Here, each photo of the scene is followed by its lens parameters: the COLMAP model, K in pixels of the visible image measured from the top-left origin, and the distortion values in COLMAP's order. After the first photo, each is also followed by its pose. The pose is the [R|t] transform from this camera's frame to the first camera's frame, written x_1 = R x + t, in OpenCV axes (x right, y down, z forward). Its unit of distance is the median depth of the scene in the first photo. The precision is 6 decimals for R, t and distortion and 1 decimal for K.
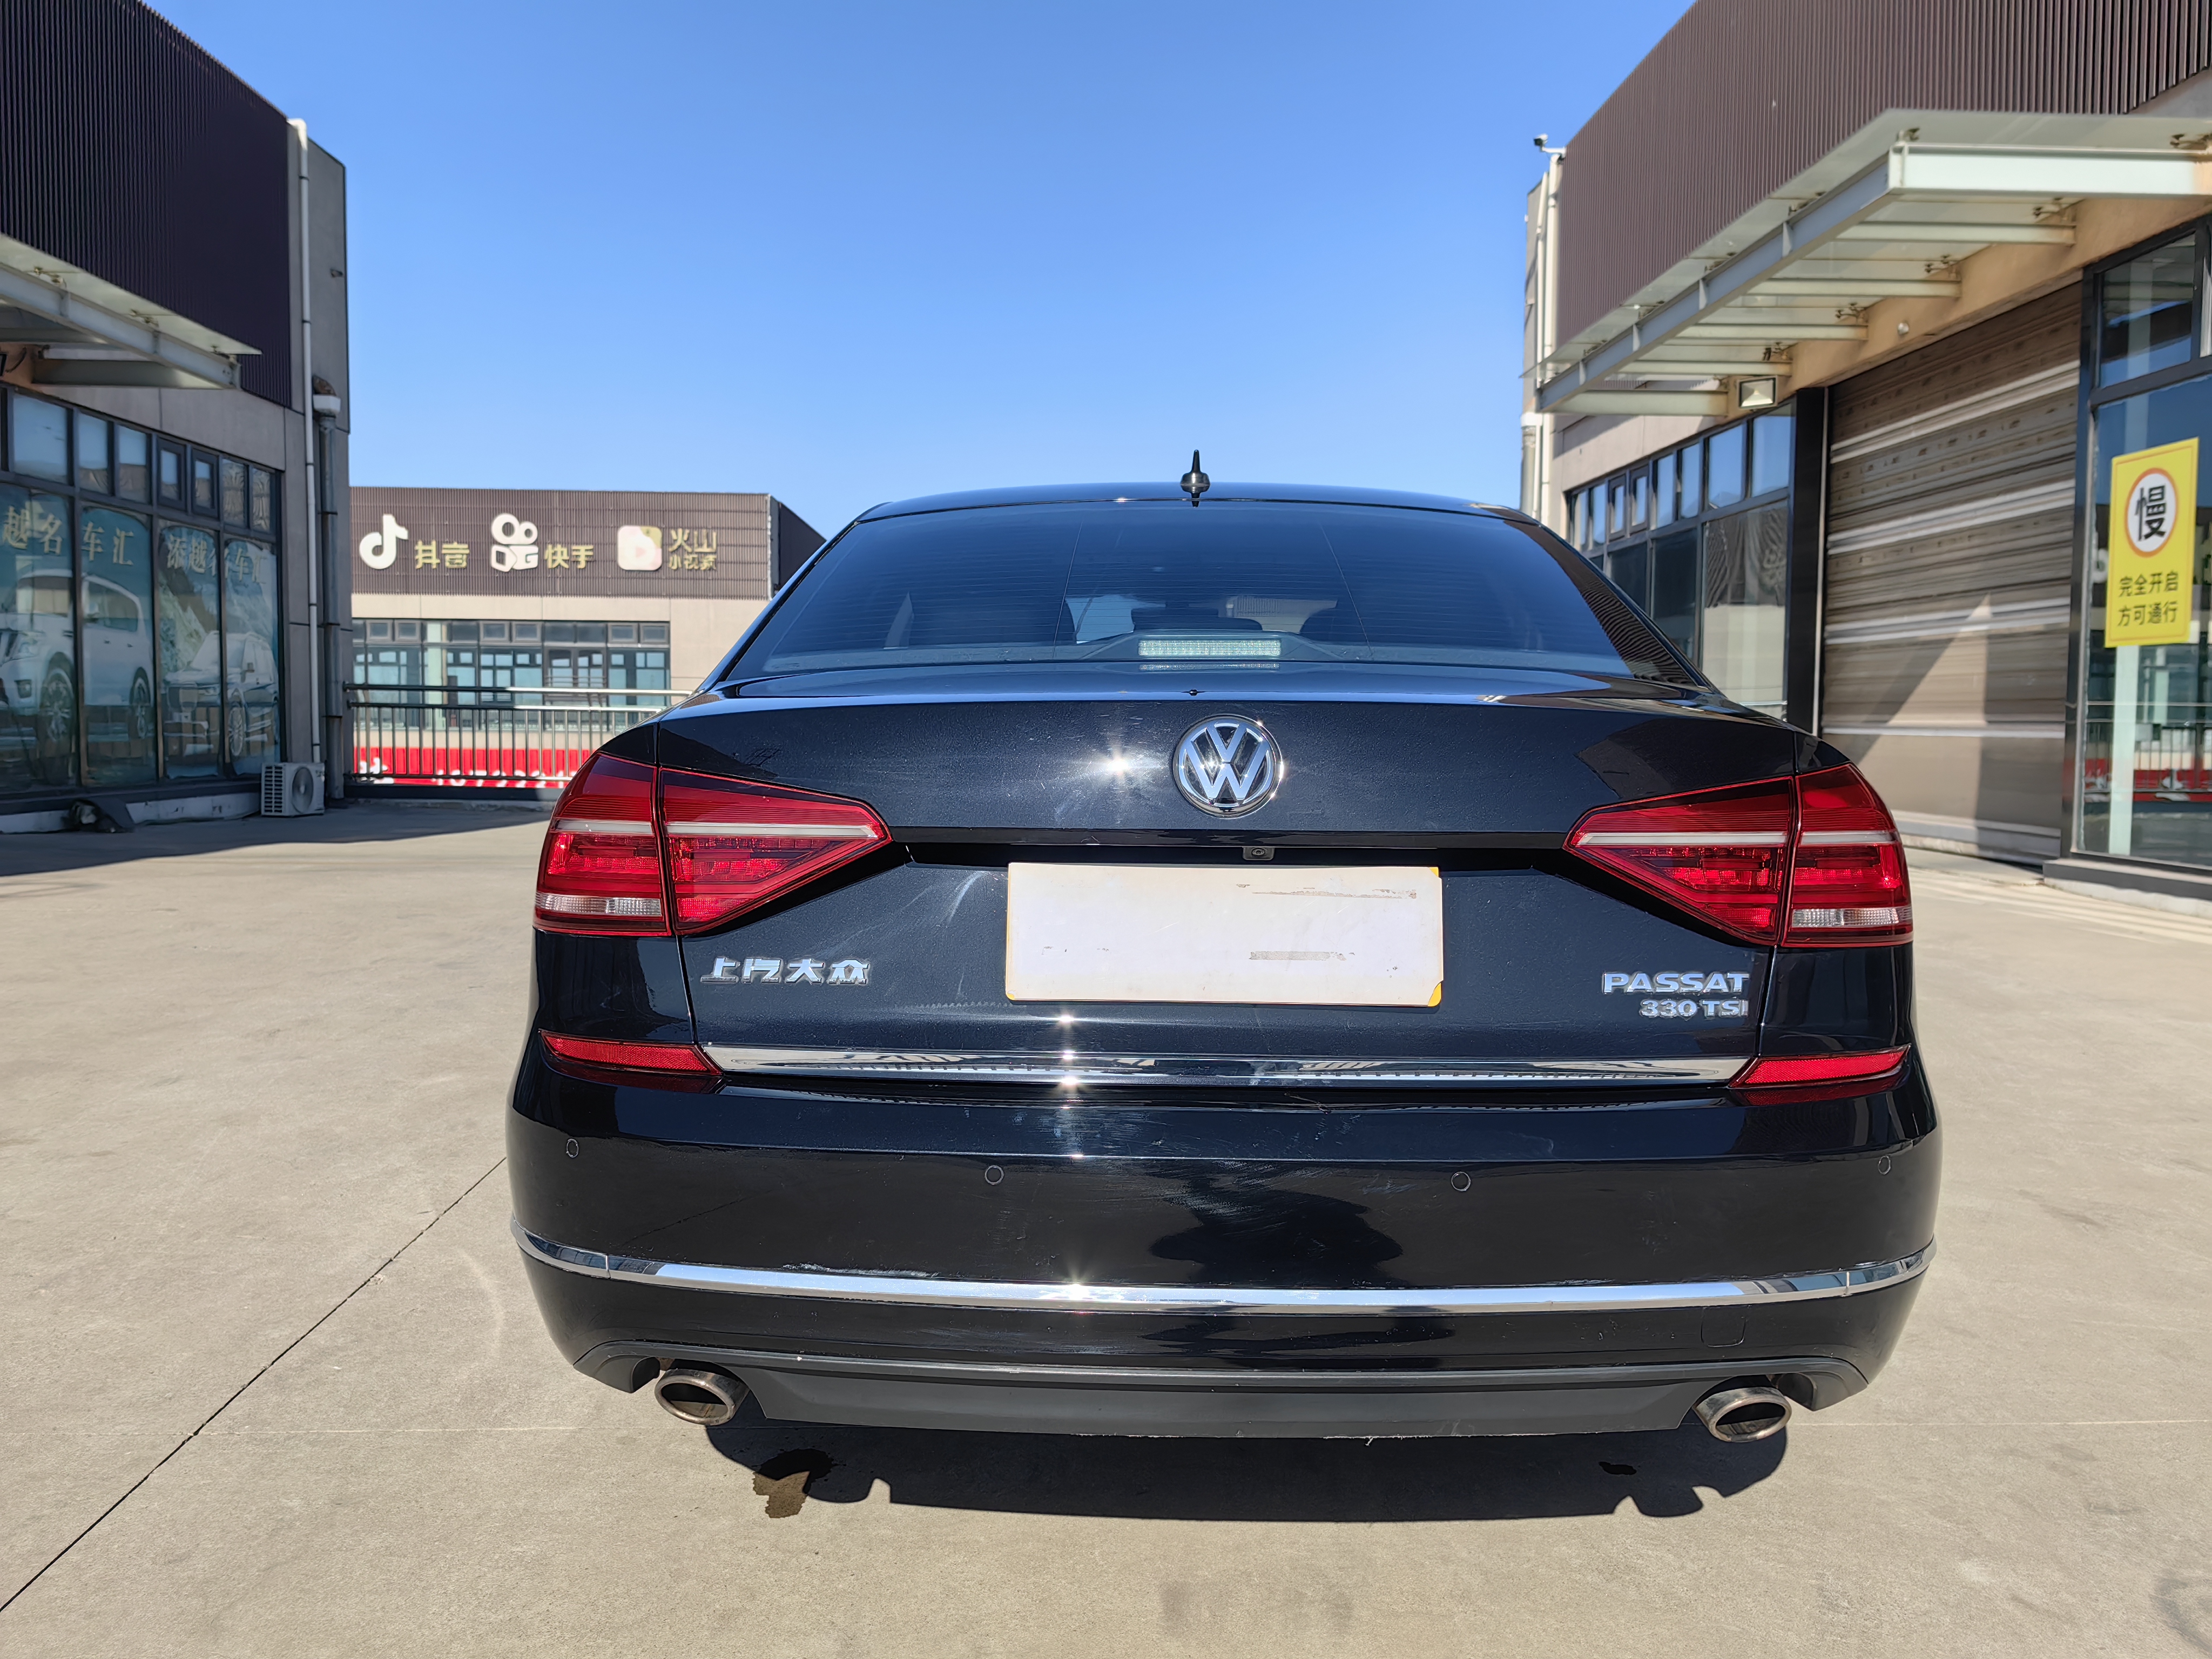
lens RADIAL K [[1732.8, 0, 1111.6], [0, 1732.8, 827.5], [0, 0, 1]] dist [0.069257, -0.096573]
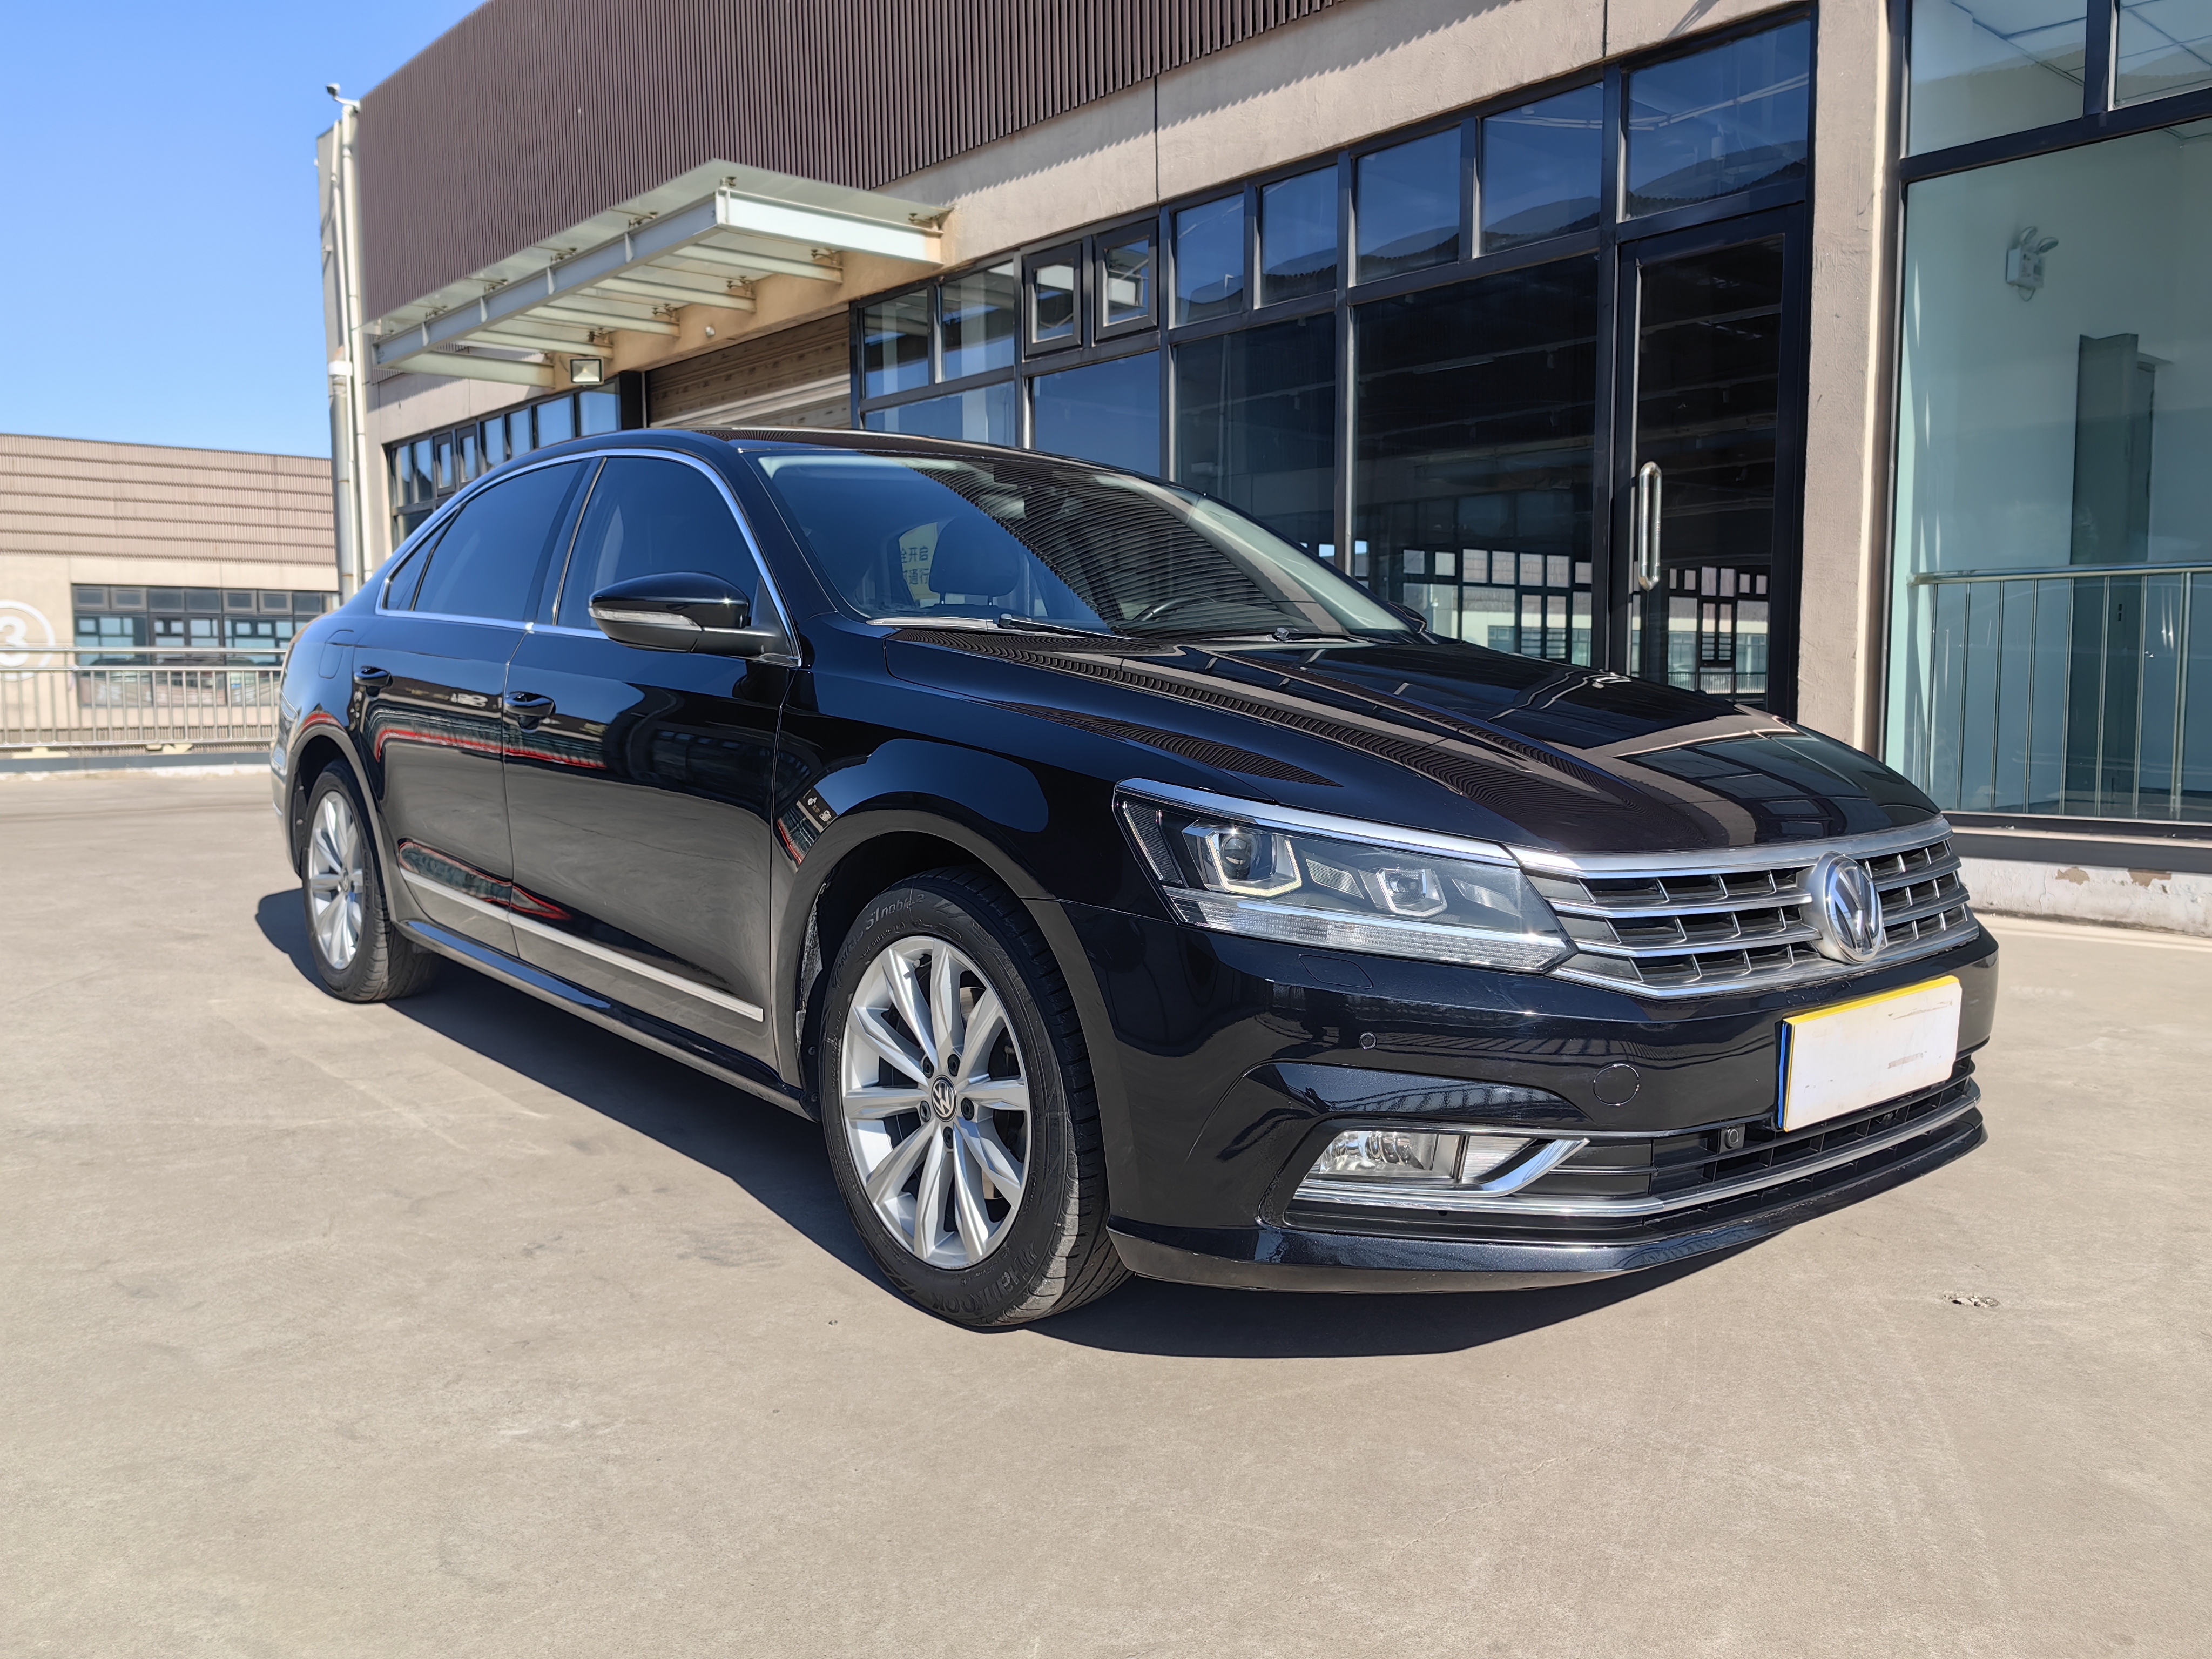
lens RADIAL K [[1752.0, 0, 1097.4], [0, 1752.0, 846.4], [0, 0, 1]] dist [0.015489, -0.008131]
pose [[0.783475, -0.070625, 0.617397, -0.083508], [0.051061, 0.997478, 0.049308, 0.015969], [-0.619322, -0.007106, 0.785105, -0.083287]]
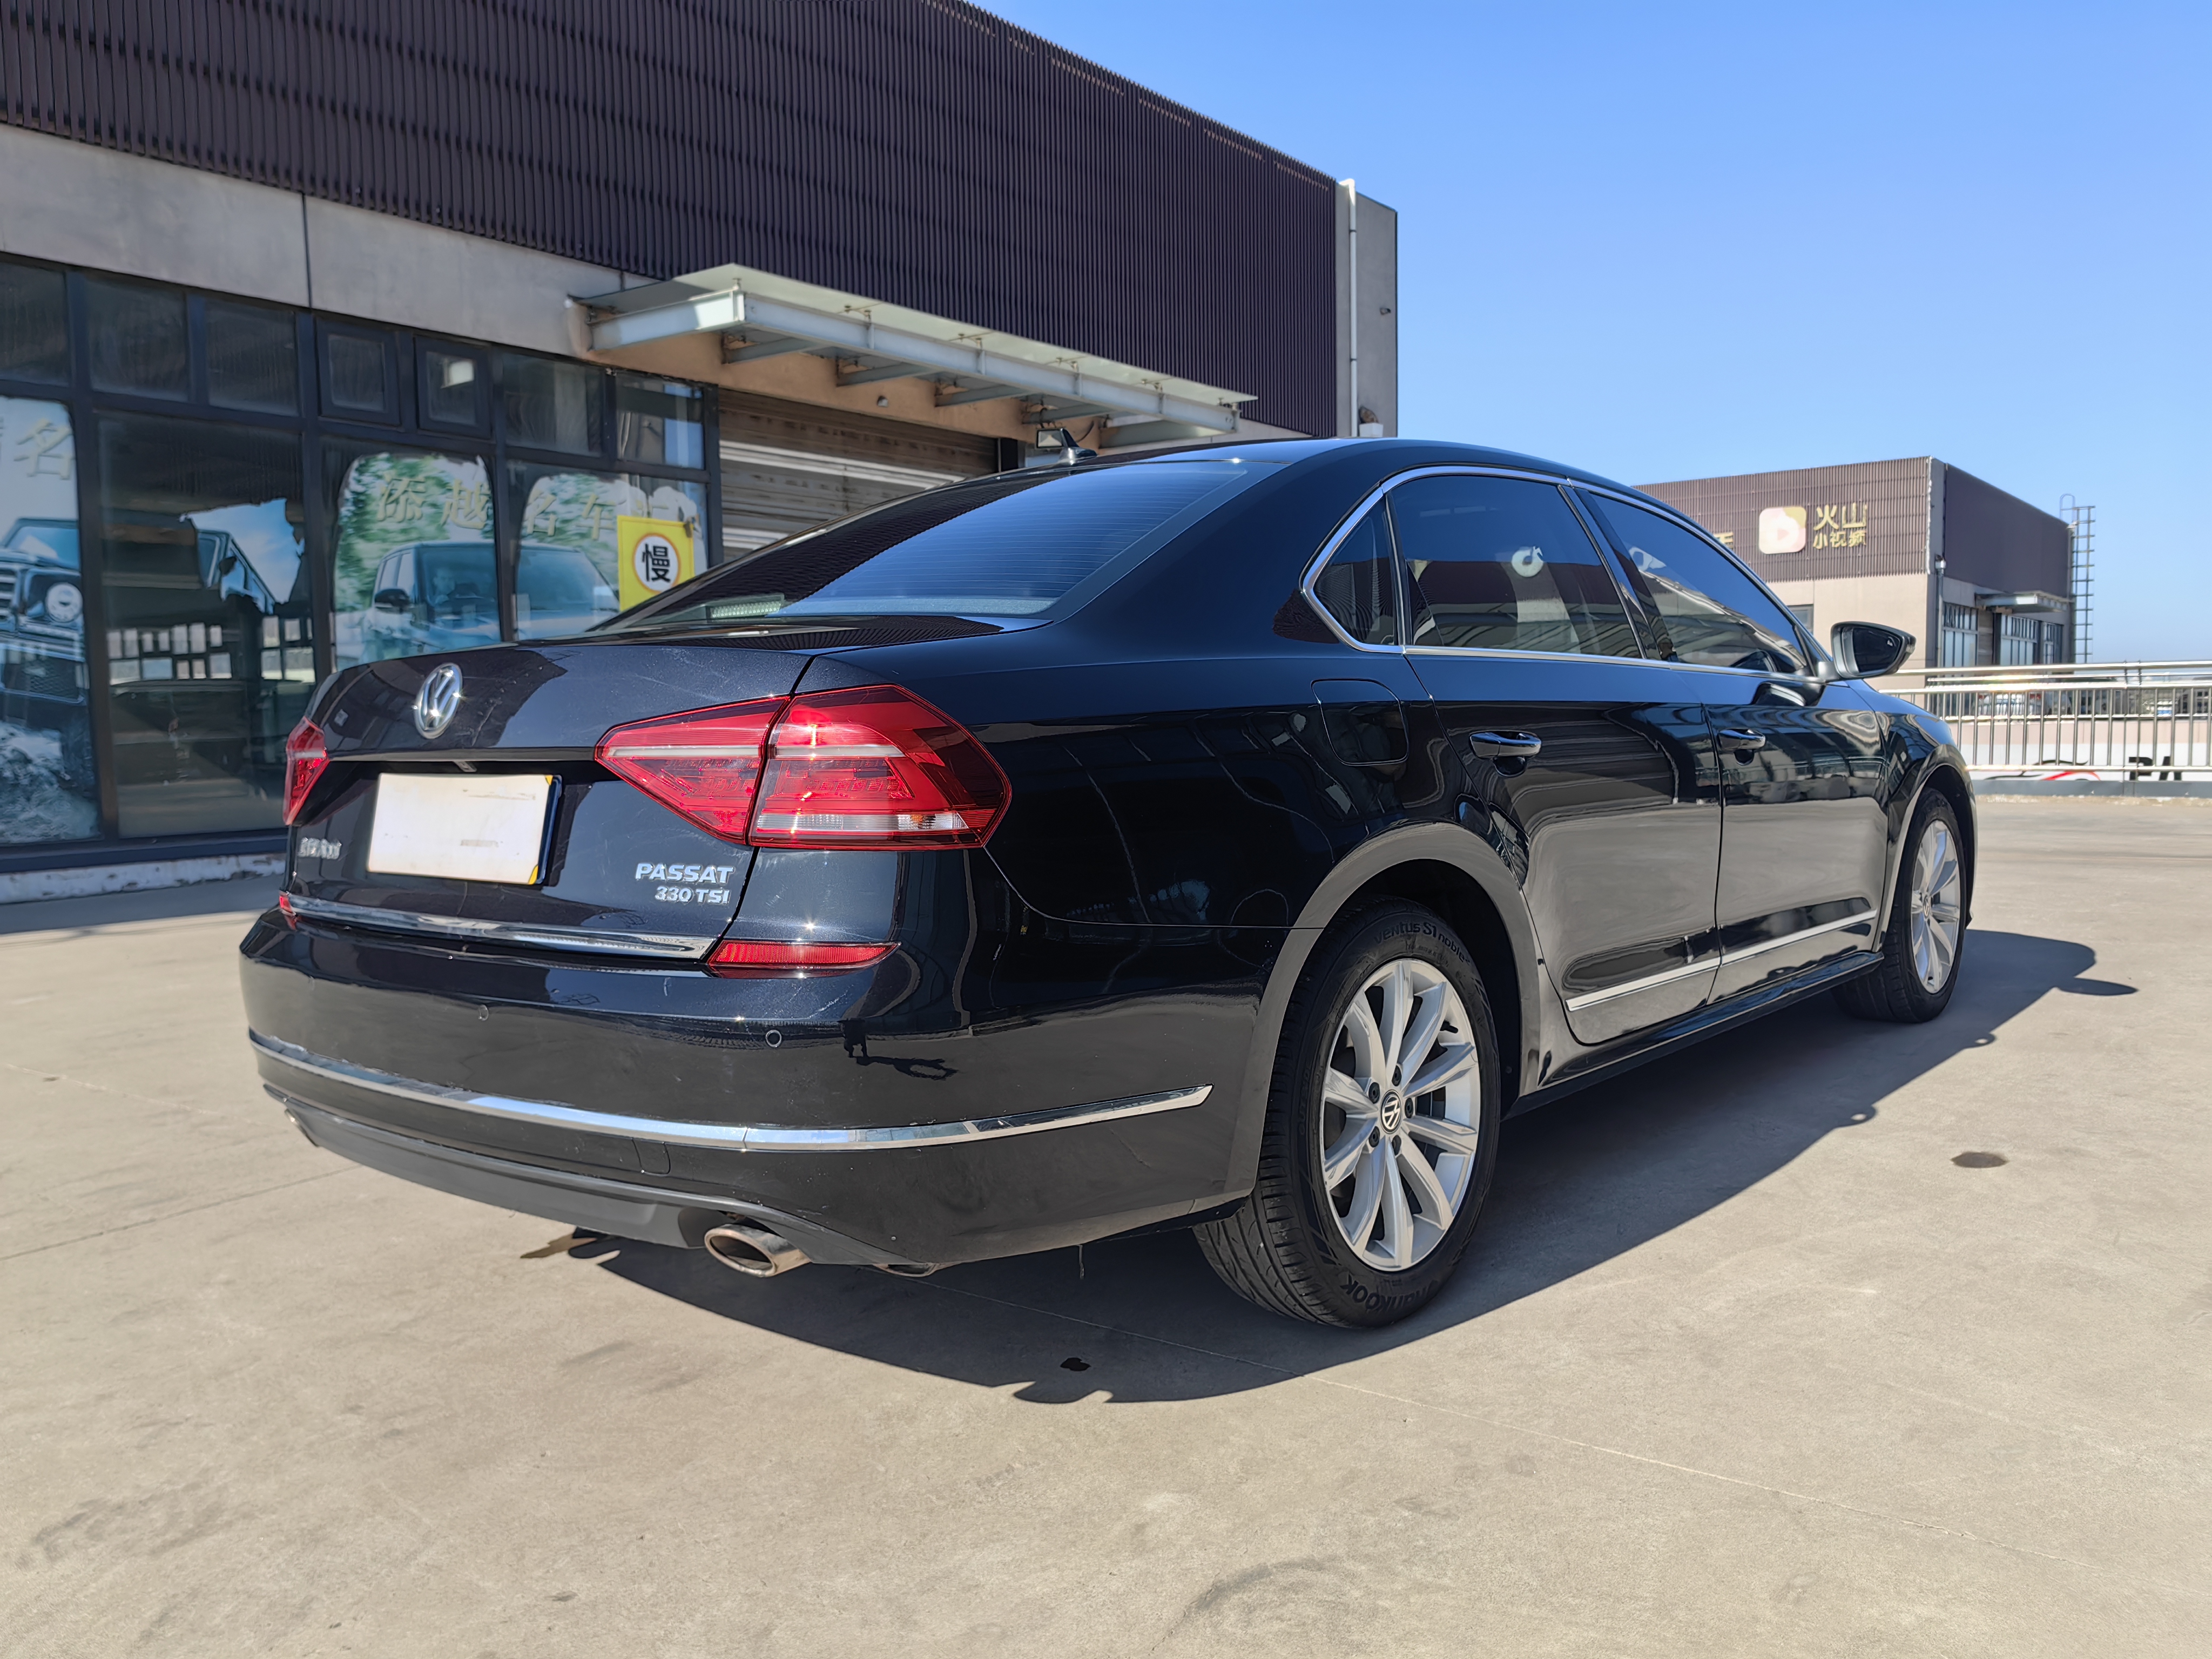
lens RADIAL K [[1752.0, 0, 1097.4], [0, 1752.0, 846.4], [0, 0, 1]] dist [0.015489, -0.008131]
pose [[0.775896, 0.021975, -0.630478, 0.164509], [-0.013740, 0.999745, 0.017936, 0.005803], [0.630711, -0.005254, 0.776000, 0.032128]]
